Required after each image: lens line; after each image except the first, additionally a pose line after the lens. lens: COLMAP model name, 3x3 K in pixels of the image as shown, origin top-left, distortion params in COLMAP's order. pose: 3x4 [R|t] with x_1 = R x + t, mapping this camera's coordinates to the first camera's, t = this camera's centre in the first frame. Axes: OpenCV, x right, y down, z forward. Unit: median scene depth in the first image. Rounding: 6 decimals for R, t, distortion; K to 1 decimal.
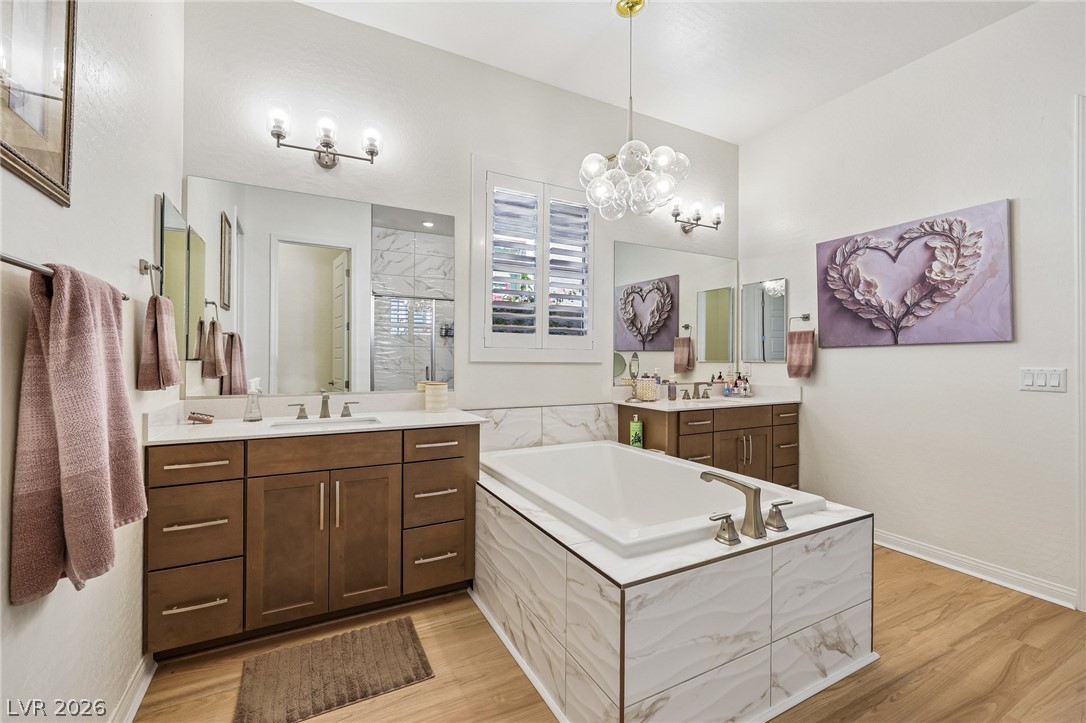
lens RADIAL K [[454.0, 0, 540.4], [0, 454.0, 359.4], [0, 0, 1]] dist [-0.000761, 0.000373]
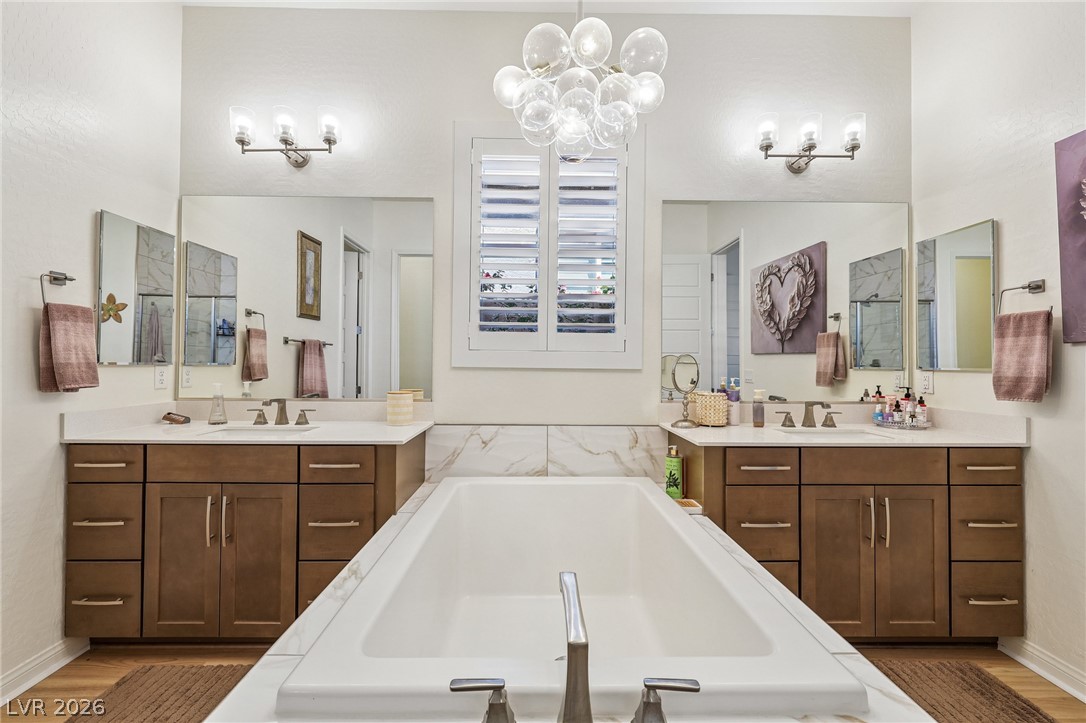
lens RADIAL K [[454.0, 0, 539.4], [0, 454.0, 359.0], [0, 0, 1]] dist [-0.000761, 0.000373]
pose [[0.891161, -0.002960, -0.453677, 0.338687], [-0.003040, 0.999917, -0.012494, 0.000094], [0.453677, 0.012513, 0.891079, 0.293654]]
